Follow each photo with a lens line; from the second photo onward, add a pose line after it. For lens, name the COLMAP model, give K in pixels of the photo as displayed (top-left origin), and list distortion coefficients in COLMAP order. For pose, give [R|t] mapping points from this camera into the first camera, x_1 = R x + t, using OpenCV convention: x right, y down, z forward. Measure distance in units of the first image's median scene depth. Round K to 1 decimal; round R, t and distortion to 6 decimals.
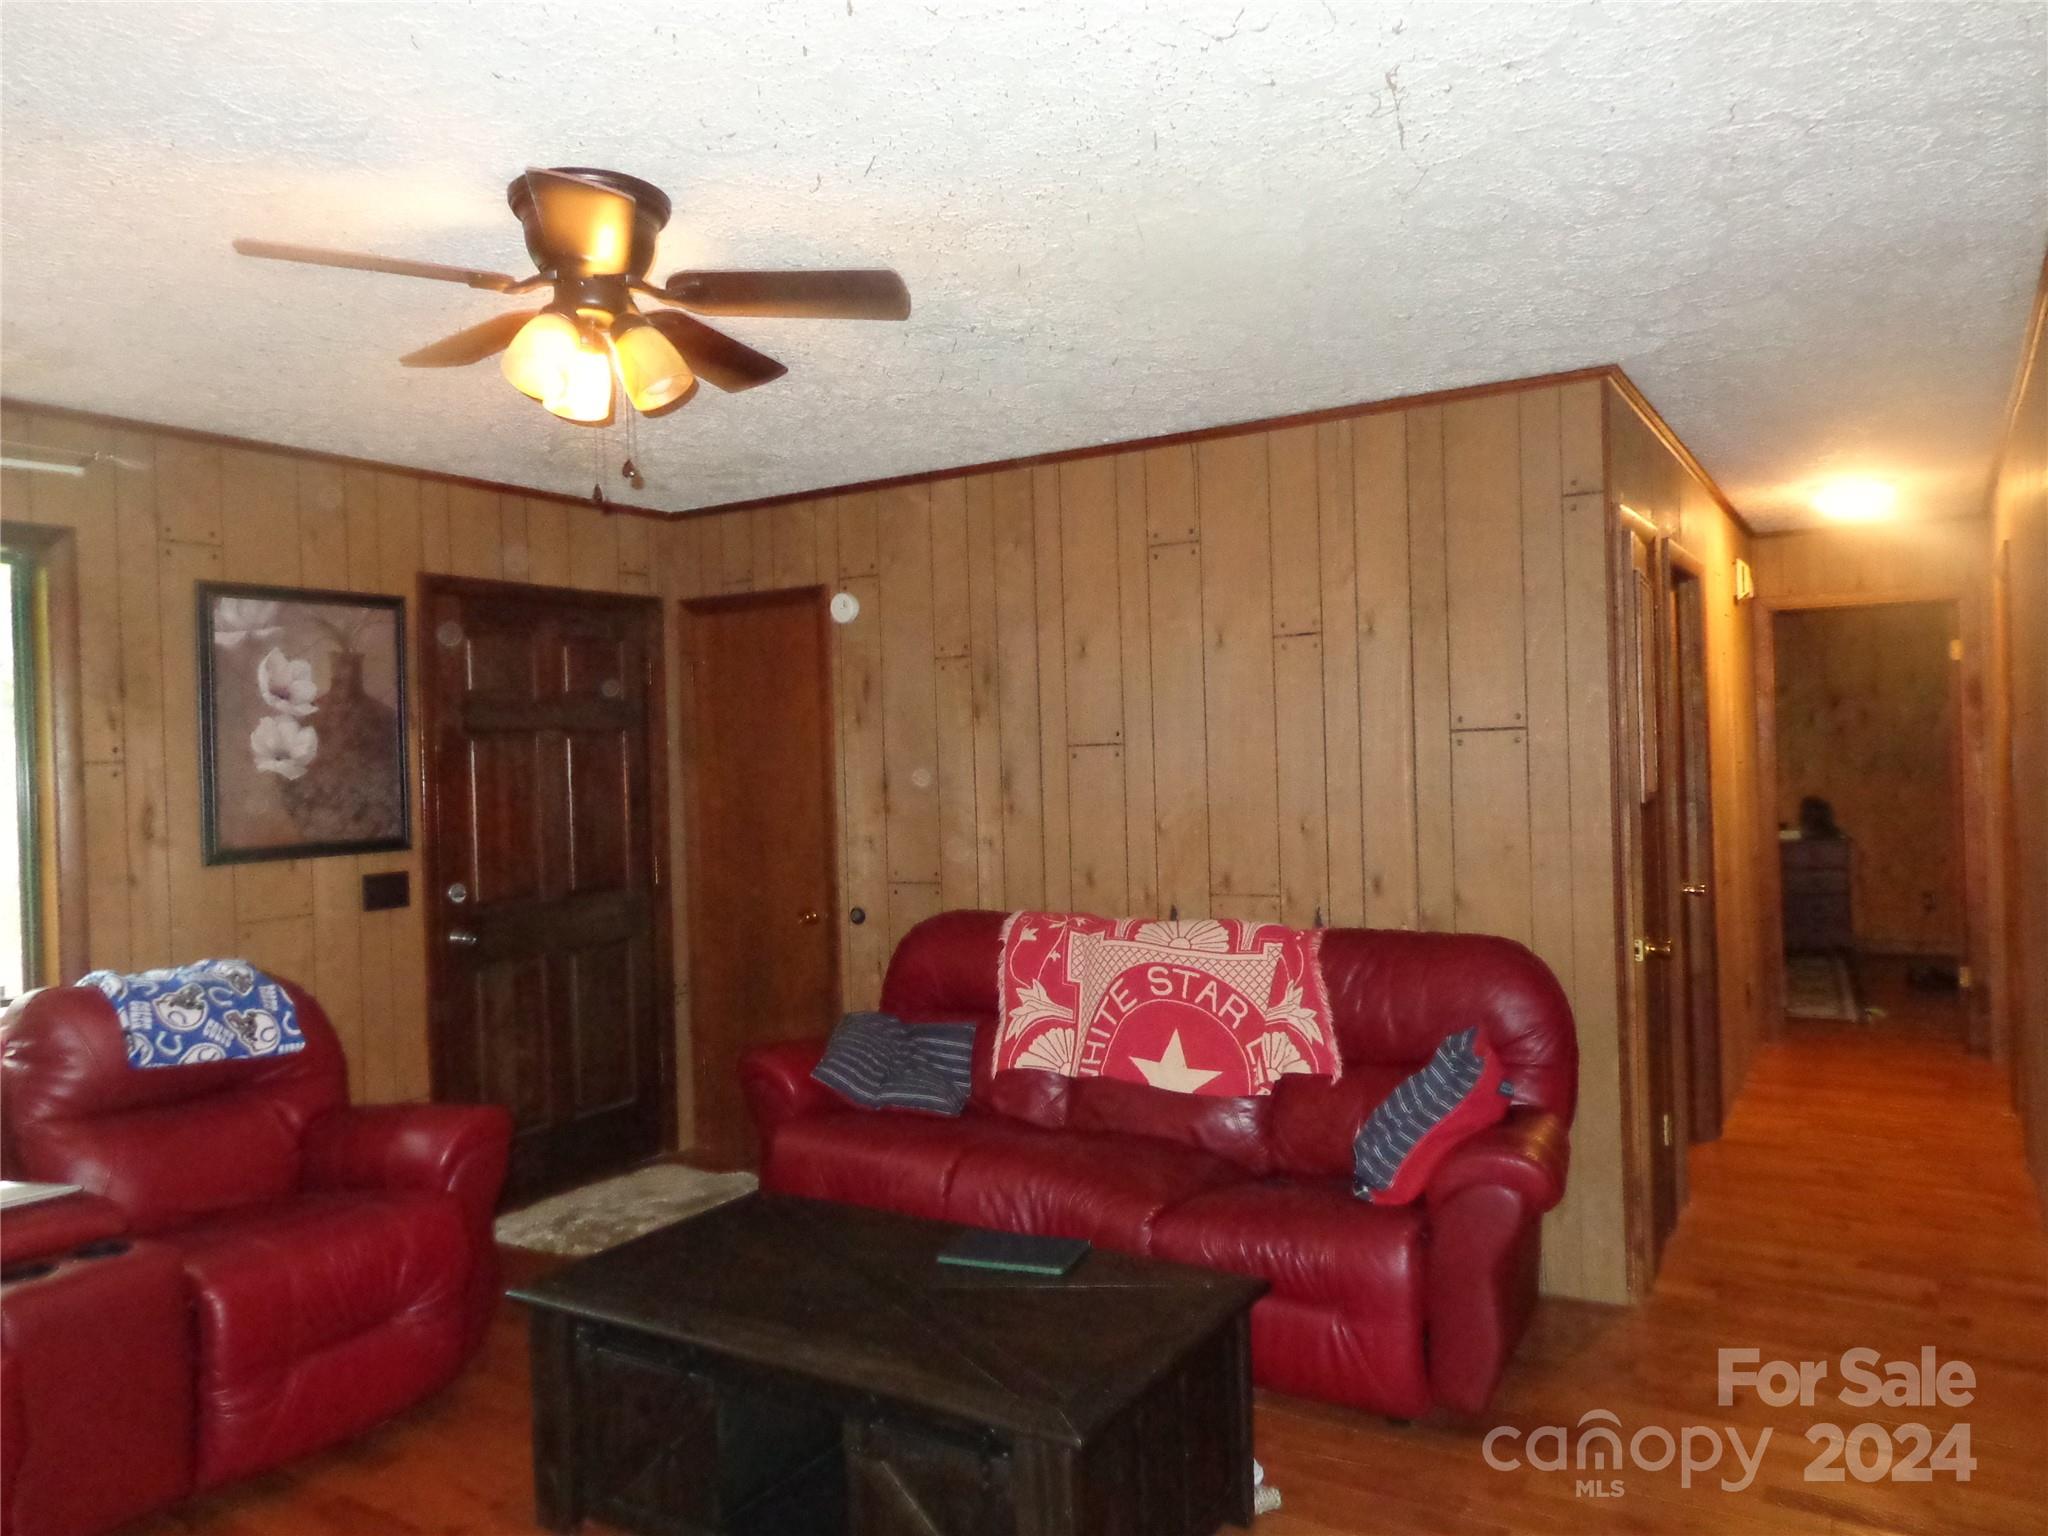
lens RADIAL K [[1438.9, 0, 1024.0], [0, 1438.9, 768.0], [0, 0, 1]] dist [0.005813, 0.004055]
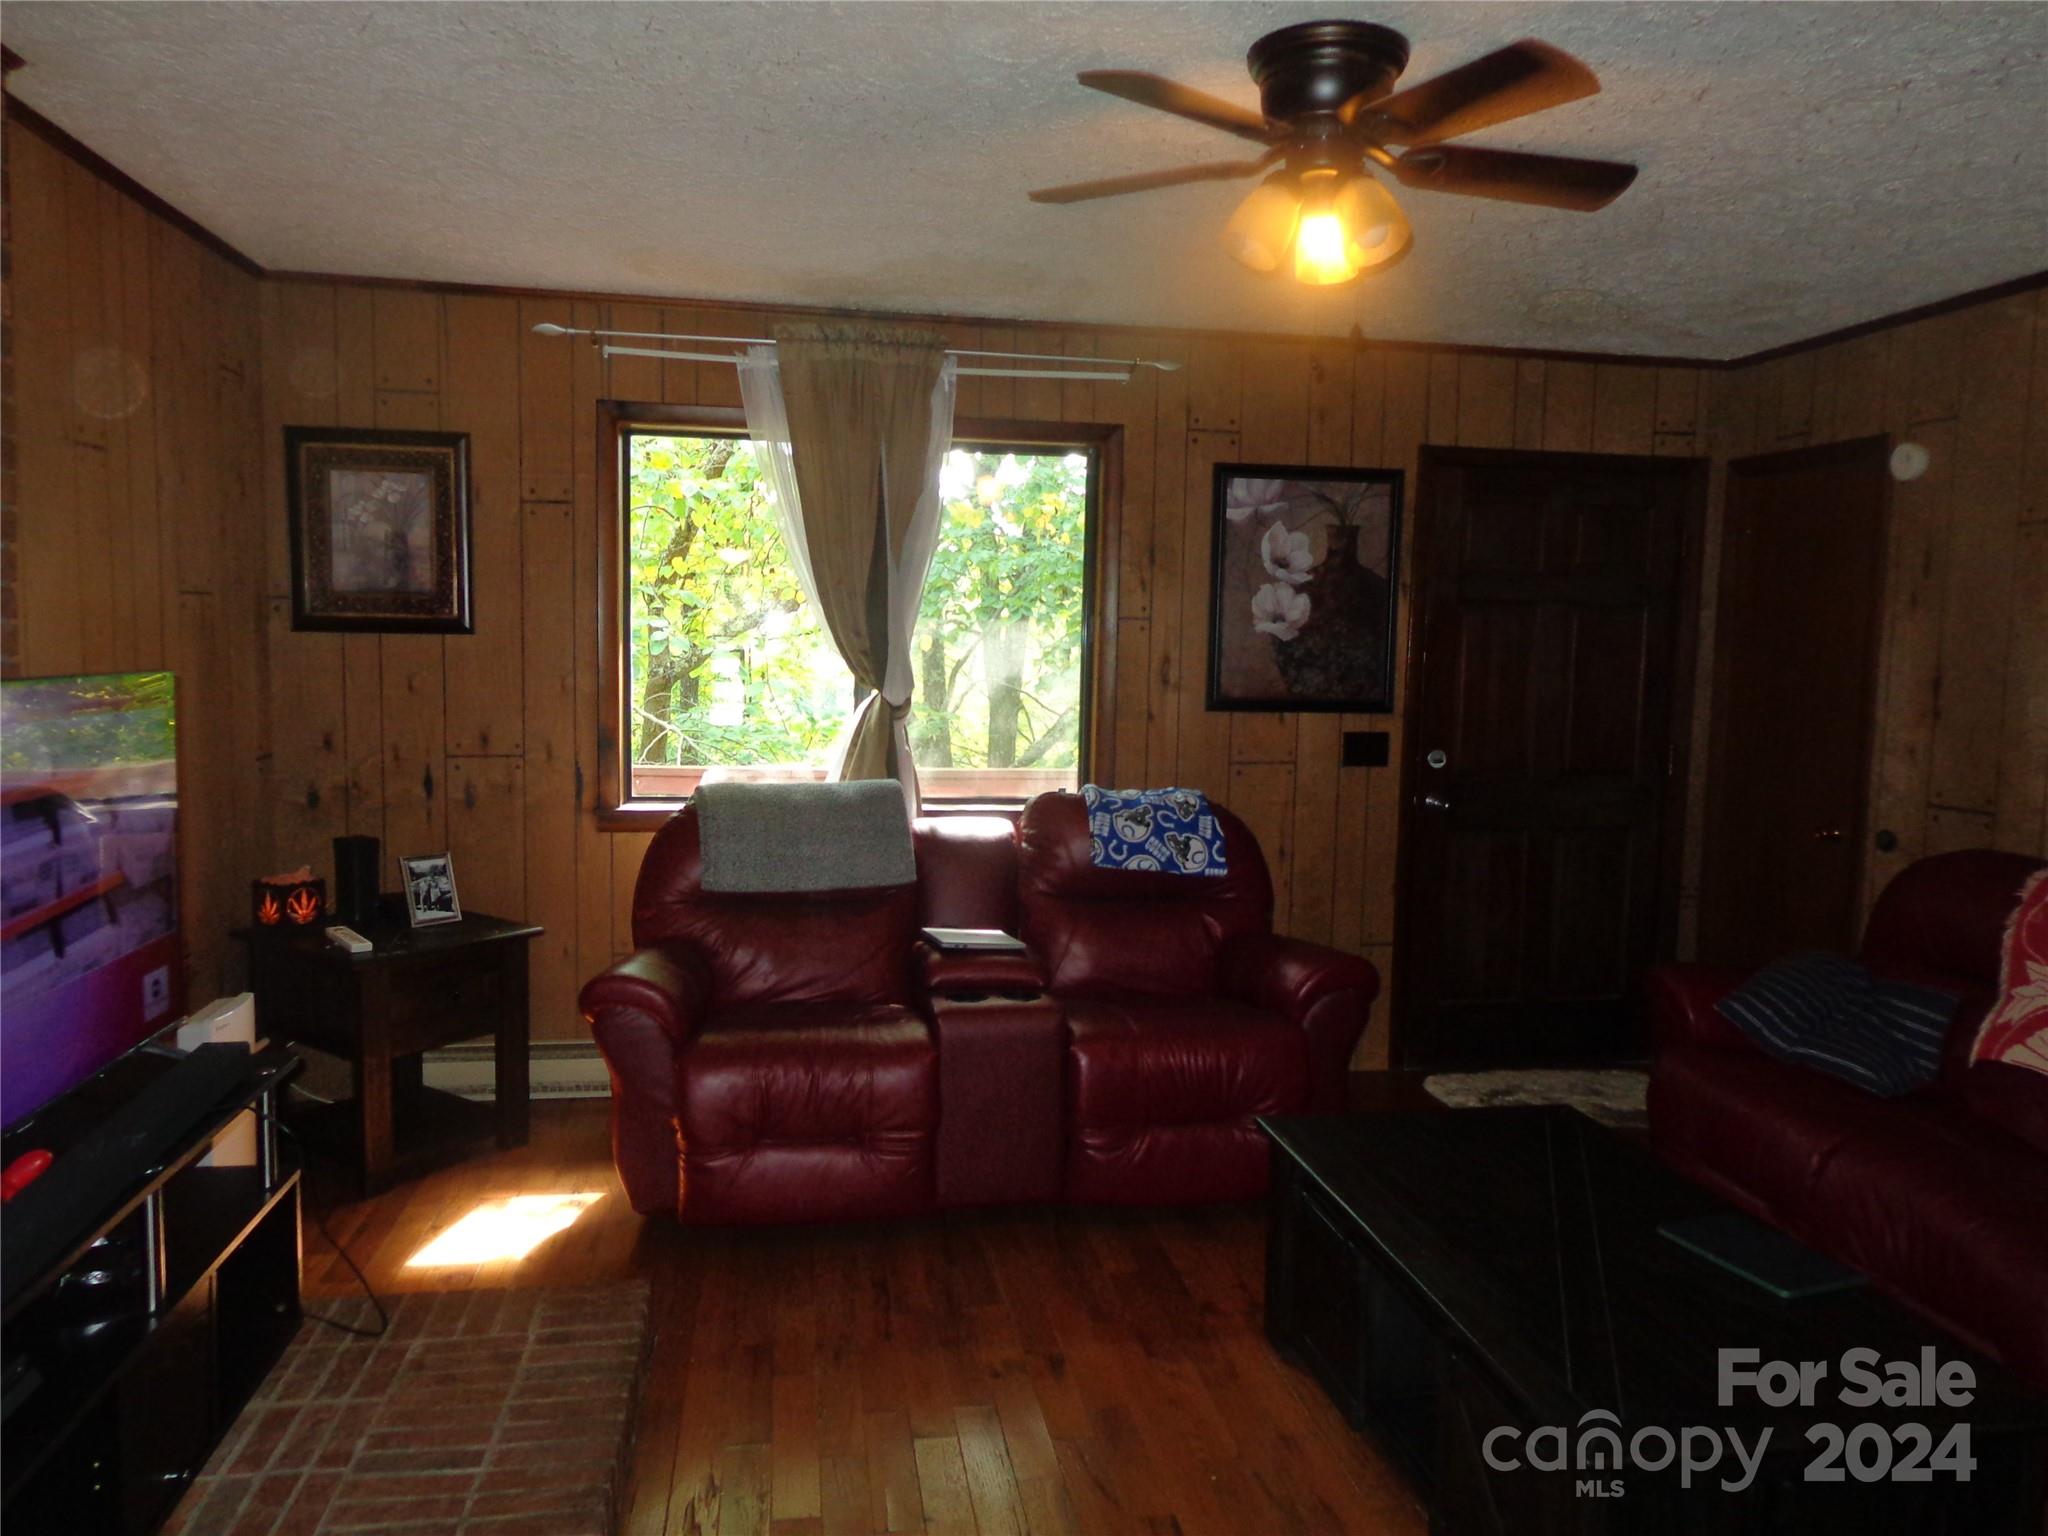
lens RADIAL K [[1438.9, 0, 1024.0], [0, 1438.9, 768.0], [0, 0, 1]] dist [0.005813, 0.004055]
pose [[0.667664, 0.113757, -0.735720, 0.191363], [-0.048361, 0.992797, 0.109618, -0.006327], [0.742890, -0.037608, 0.668356, 0.099548]]
